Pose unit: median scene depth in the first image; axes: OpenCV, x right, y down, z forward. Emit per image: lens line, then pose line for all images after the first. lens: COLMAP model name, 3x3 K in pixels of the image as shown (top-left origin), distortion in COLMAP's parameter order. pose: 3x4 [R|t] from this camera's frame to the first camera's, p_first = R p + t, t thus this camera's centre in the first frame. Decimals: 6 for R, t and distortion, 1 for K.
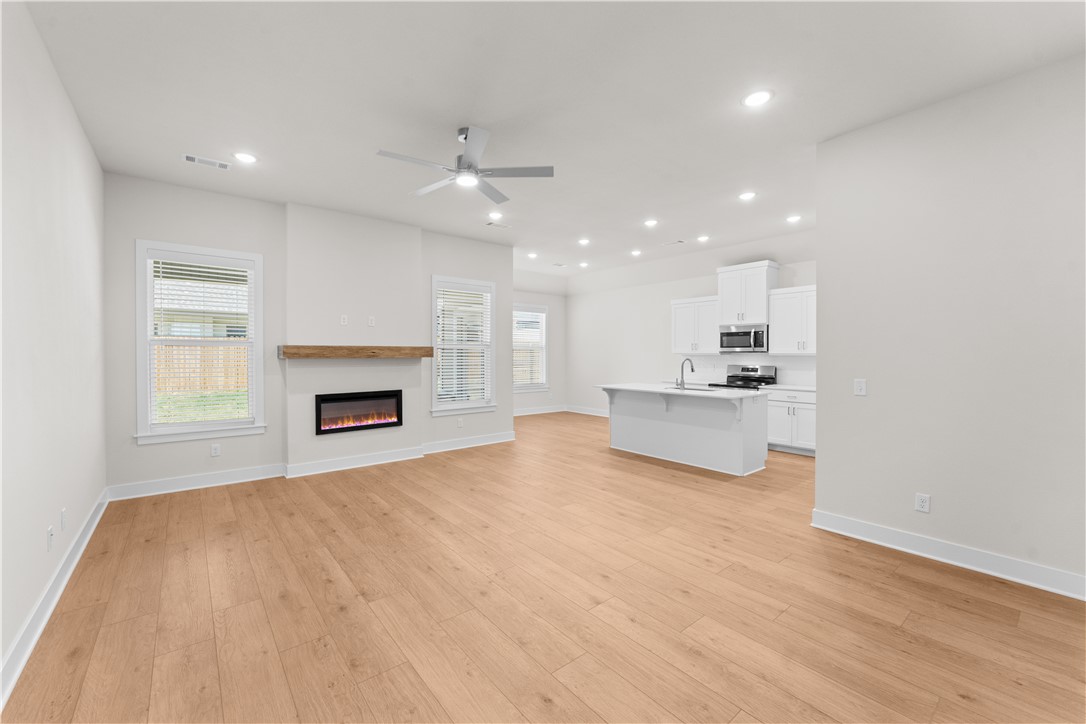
lens RADIAL K [[442.0, 0, 541.7], [0, 442.0, 358.6], [0, 0, 1]] dist [-0.001090, -0.000100]
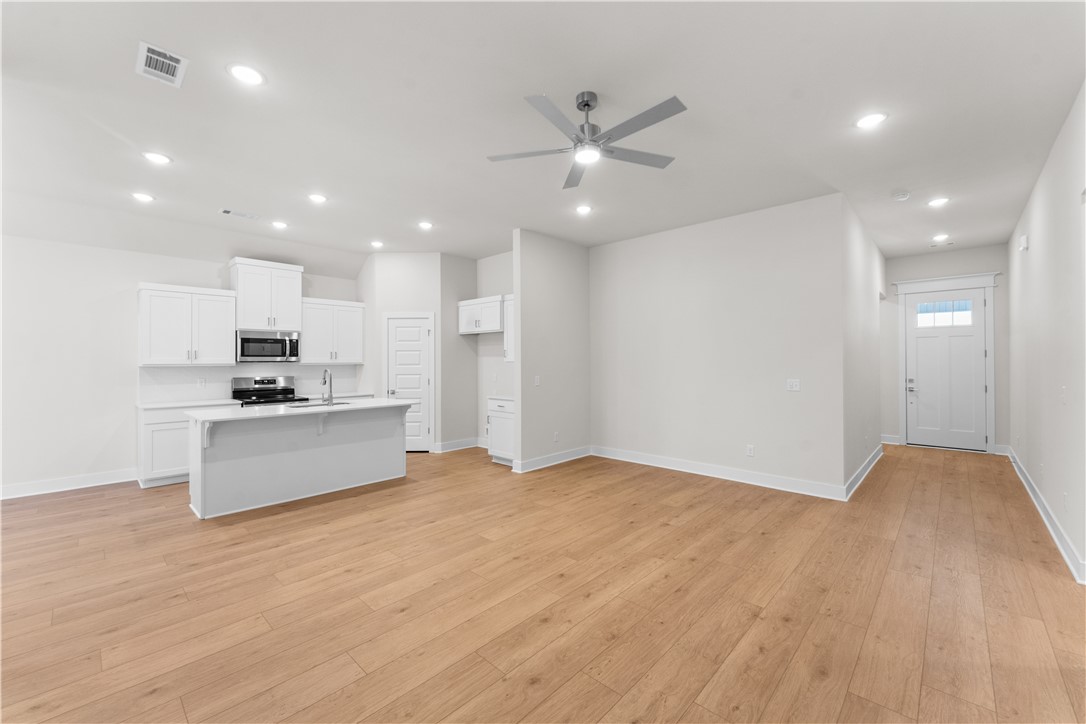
lens RADIAL K [[434.5, 0, 540.6], [0, 434.5, 359.4], [0, 0, 1]] dist [-0.002927, -0.000013]
pose [[-0.129599, 0.002808, 0.991563, -0.608258], [0.017978, 0.999838, -0.000482, -0.012348], [-0.991403, 0.017764, -0.129628, 0.751517]]
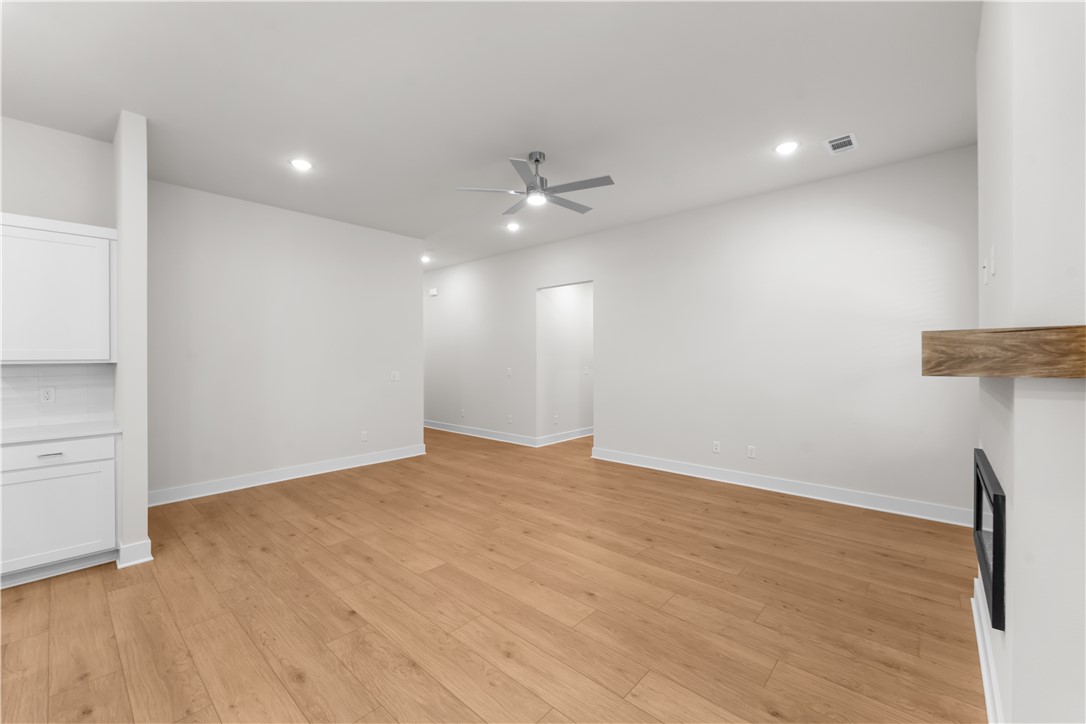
lens RADIAL K [[441.2, 0, 537.2], [0, 441.2, 354.6], [0, 0, 1]] dist [-0.002075, -0.000098]
pose [[-0.989138, 0.005004, -0.146905, -0.004852], [0.003421, 0.999933, 0.011022, -0.018555], [0.146950, 0.010400, -0.989089, 1.308636]]
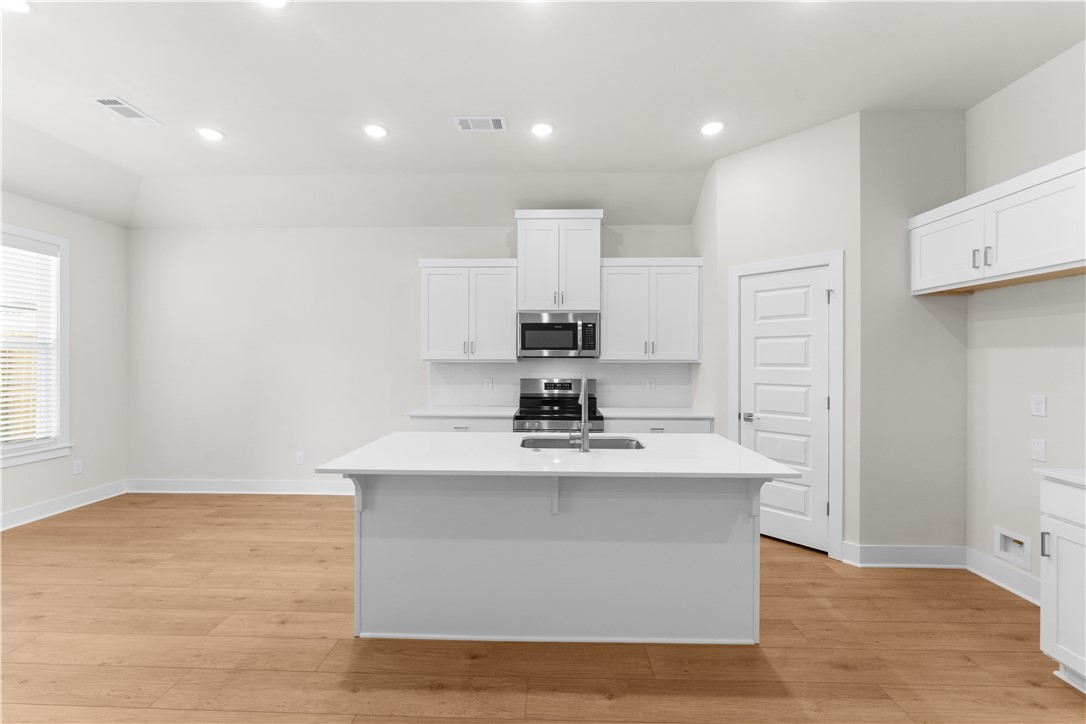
lens RADIAL K [[437.0, 0, 541.6], [0, 437.0, 357.6], [0, 0, 1]] dist [-0.002505, -0.000335]
pose [[0.650036, -0.000078, 0.759903, -0.011643], [0.008888, 0.999932, -0.007500, -0.013290], [-0.759851, 0.011630, 0.649993, 0.821760]]
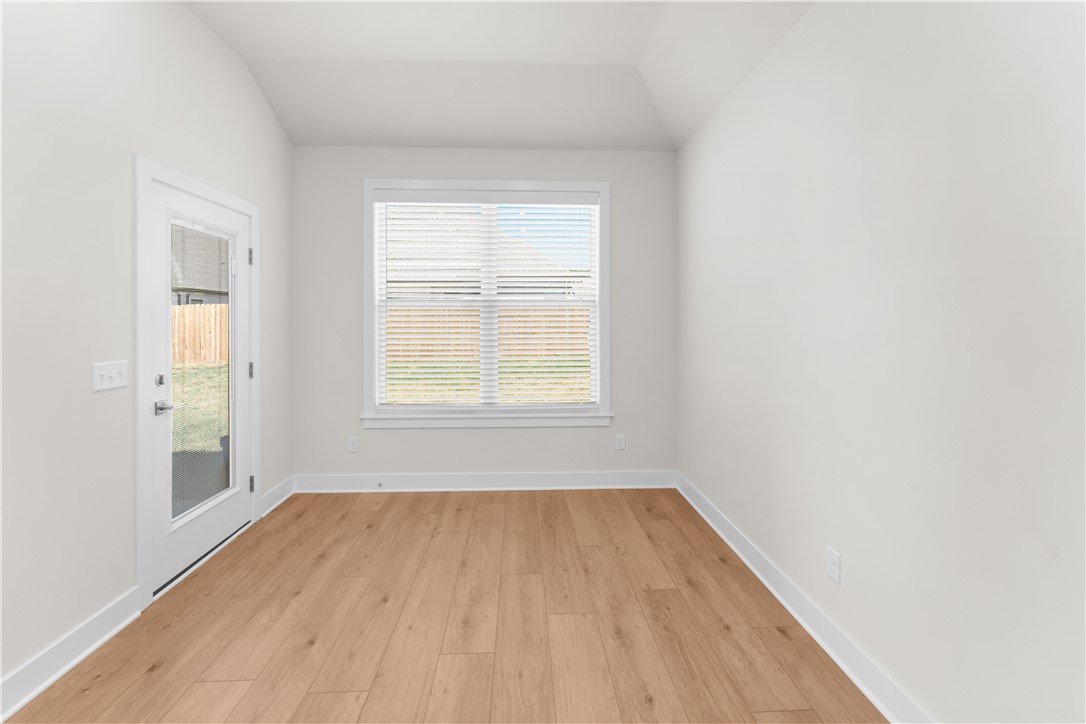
lens RADIAL K [[450.3, 0, 541.5], [0, 450.3, 321.1], [0, 0, 1]] dist [-0.003306, -0.000336]
pose [[0.803422, 0.000154, -0.595410, 0.351643], [-0.004024, 0.999979, -0.005171, -0.014287], [0.595397, 0.006550, 0.803405, 1.315306]]
